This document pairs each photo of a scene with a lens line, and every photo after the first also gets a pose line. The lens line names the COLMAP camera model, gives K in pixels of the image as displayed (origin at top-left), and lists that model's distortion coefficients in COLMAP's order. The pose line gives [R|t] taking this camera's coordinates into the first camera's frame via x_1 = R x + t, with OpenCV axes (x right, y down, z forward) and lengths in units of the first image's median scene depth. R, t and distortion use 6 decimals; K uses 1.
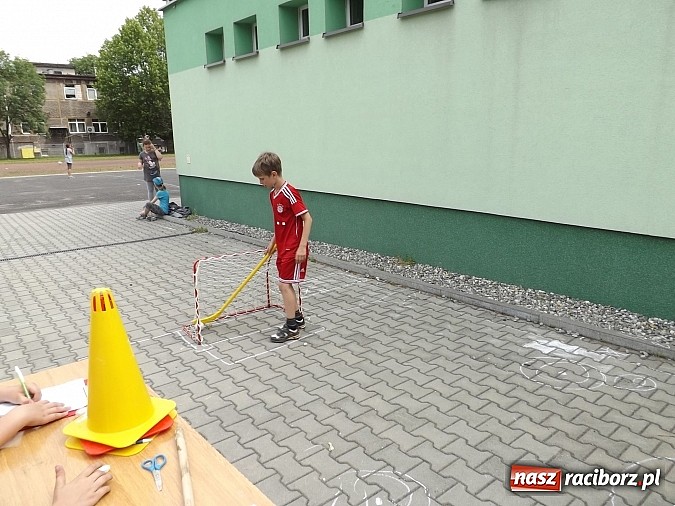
lens RADIAL K [[495.2, 0, 346.8], [0, 495.2, 257.7], [0, 0, 1]] dist [-0.041140, 0.011850]
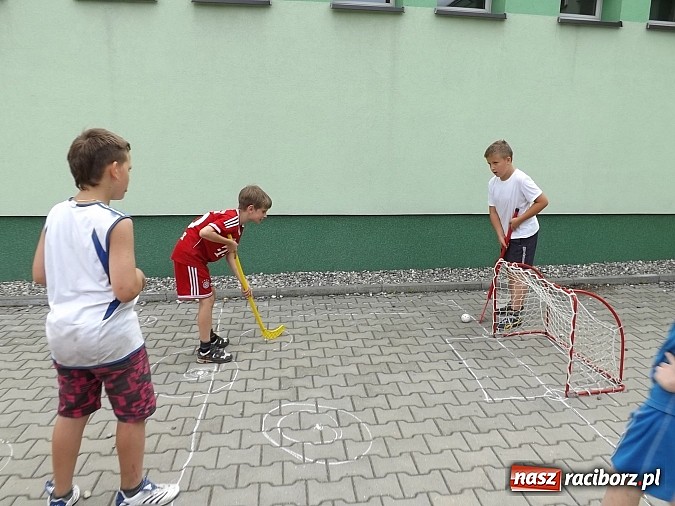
lens RADIAL K [[495.2, 0, 346.8], [0, 495.2, 257.7], [0, 0, 1]] dist [-0.041140, 0.011850]
pose [[0.546431, -0.169735, 0.820124, -0.146236], [0.182040, 0.979906, 0.081515, 0.063283], [-0.817480, 0.104753, 0.566350, -0.197667]]
